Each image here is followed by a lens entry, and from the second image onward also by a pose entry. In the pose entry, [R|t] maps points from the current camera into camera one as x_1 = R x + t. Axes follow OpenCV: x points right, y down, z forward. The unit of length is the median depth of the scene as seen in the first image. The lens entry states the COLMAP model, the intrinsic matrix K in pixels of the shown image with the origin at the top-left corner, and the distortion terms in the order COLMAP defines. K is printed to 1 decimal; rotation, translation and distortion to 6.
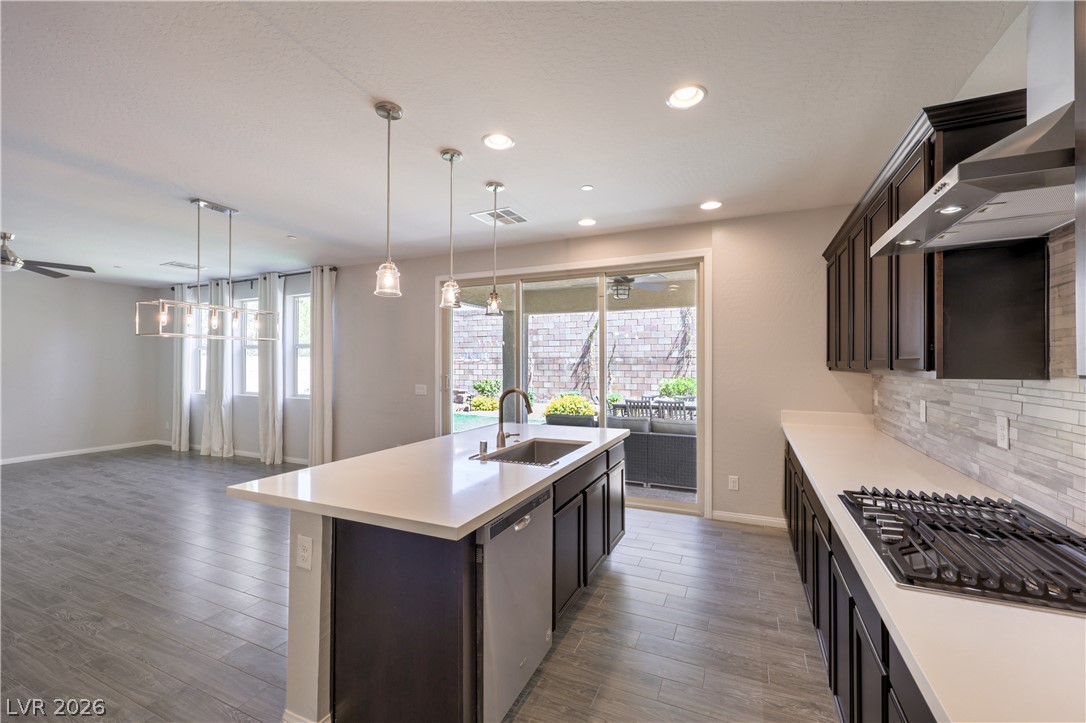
lens RADIAL K [[446.4, 0, 551.4], [0, 446.4, 369.6], [0, 0, 1]] dist [-0.003936, 0.000485]
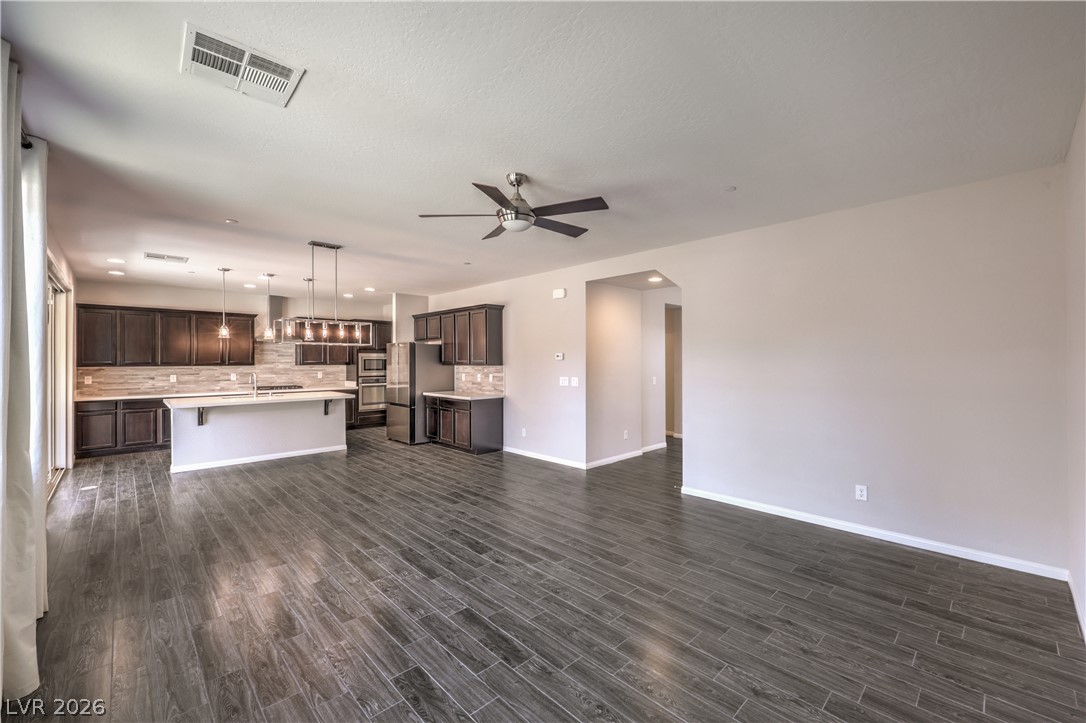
lens RADIAL K [[446.4, 0, 550.8], [0, 446.4, 354.8], [0, 0, 1]] dist [-0.003936, 0.000485]
pose [[-0.928157, 0.010422, 0.372042, -2.046826], [0.010598, 0.999943, -0.001571, -0.035613], [-0.372037, 0.002485, -0.928215, 2.155168]]
